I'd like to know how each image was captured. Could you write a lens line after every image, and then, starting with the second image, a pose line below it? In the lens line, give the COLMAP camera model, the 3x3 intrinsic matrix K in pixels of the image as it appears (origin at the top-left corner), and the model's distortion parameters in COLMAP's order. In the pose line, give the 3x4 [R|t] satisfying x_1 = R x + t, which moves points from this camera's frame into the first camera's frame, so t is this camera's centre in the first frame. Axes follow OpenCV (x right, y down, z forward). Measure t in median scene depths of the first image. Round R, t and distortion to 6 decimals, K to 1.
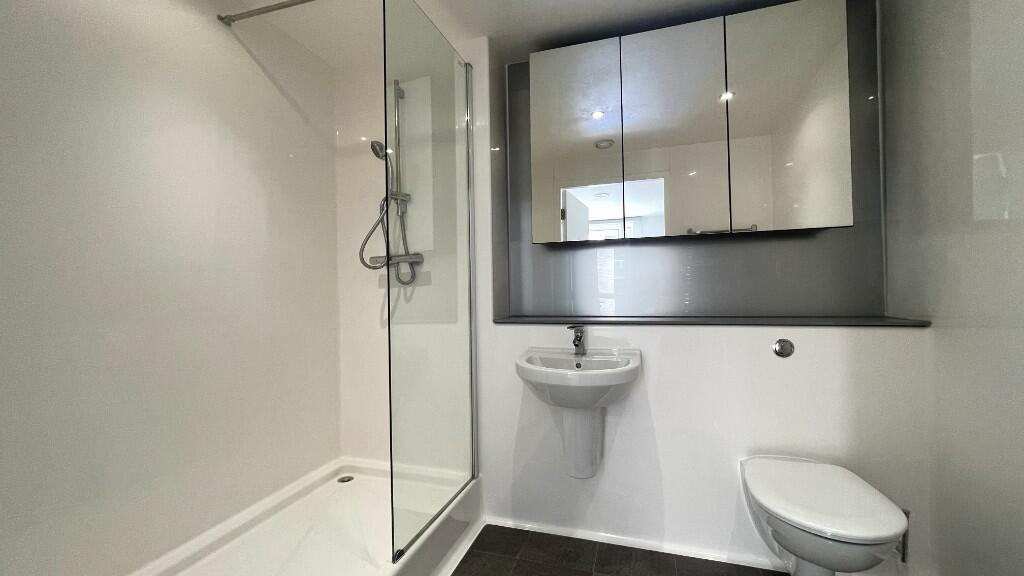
lens RADIAL K [[410.9, 0, 509.9], [0, 410.9, 286.0], [0, 0, 1]] dist [-0.000161, 0.000019]
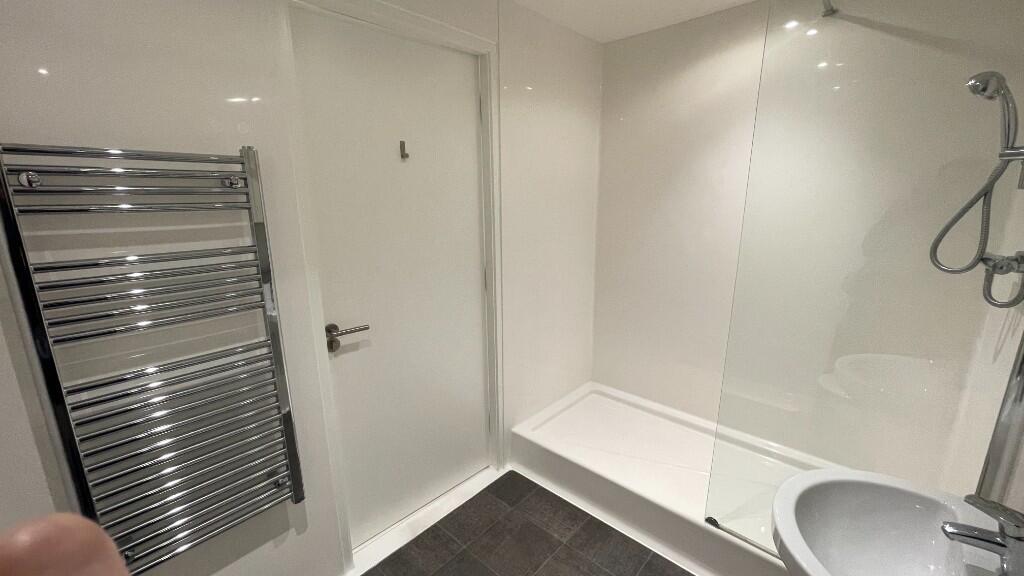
lens RADIAL K [[410.9, 0, 509.9], [0, 410.9, 286.0], [0, 0, 1]] dist [-0.000161, 0.000019]
pose [[-0.405304, 0.224636, -0.886153, 0.603422], [0.028912, 0.972005, 0.233176, -0.215676], [0.913725, 0.068887, -0.400452, 0.611167]]
